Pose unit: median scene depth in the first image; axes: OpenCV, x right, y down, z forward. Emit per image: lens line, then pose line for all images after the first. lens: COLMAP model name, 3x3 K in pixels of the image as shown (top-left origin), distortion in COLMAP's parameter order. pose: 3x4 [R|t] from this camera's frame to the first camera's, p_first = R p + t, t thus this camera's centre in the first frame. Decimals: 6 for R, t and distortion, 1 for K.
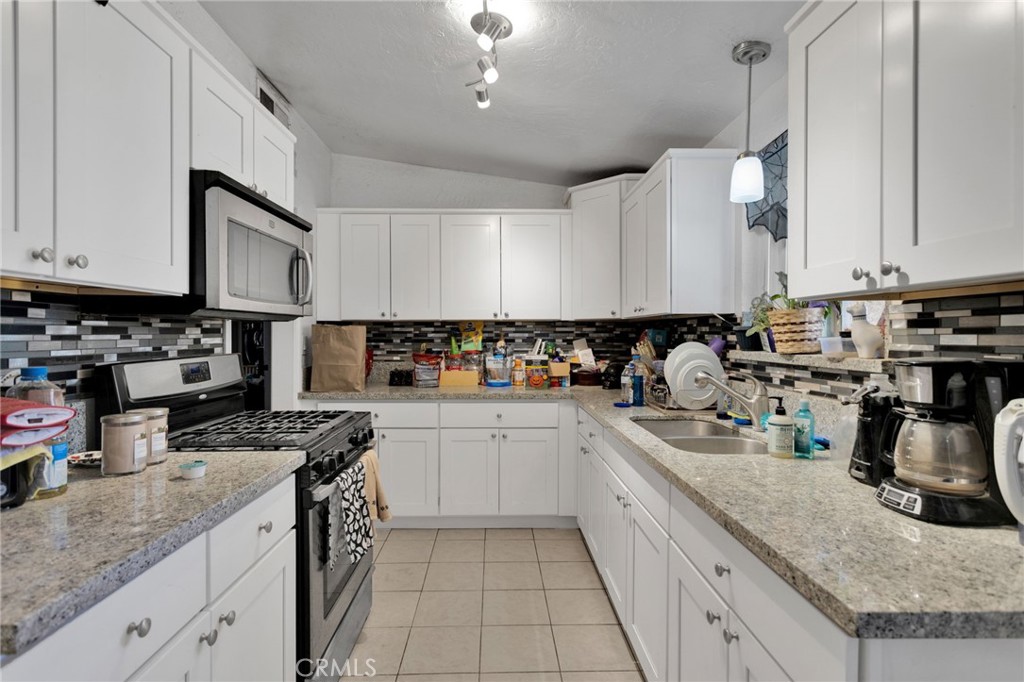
lens RADIAL K [[496.2, 0, 510.1], [0, 496.2, 338.2], [0, 0, 1]] dist [0.003377, -0.000622]
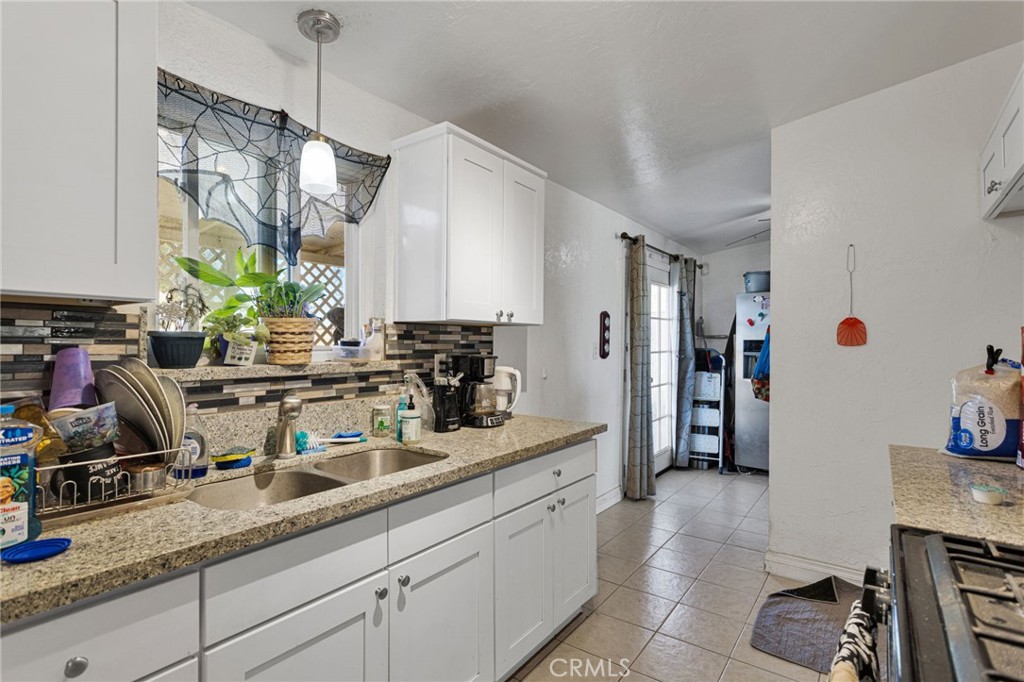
lens RADIAL K [[496.2, 0, 513.6], [0, 496.2, 340.0], [0, 0, 1]] dist [0.003377, -0.000622]
pose [[-0.777125, -0.005799, 0.629319, -0.377089], [-0.001687, 0.999973, 0.007131, -0.024685], [-0.629344, 0.004480, -0.777114, 1.561308]]
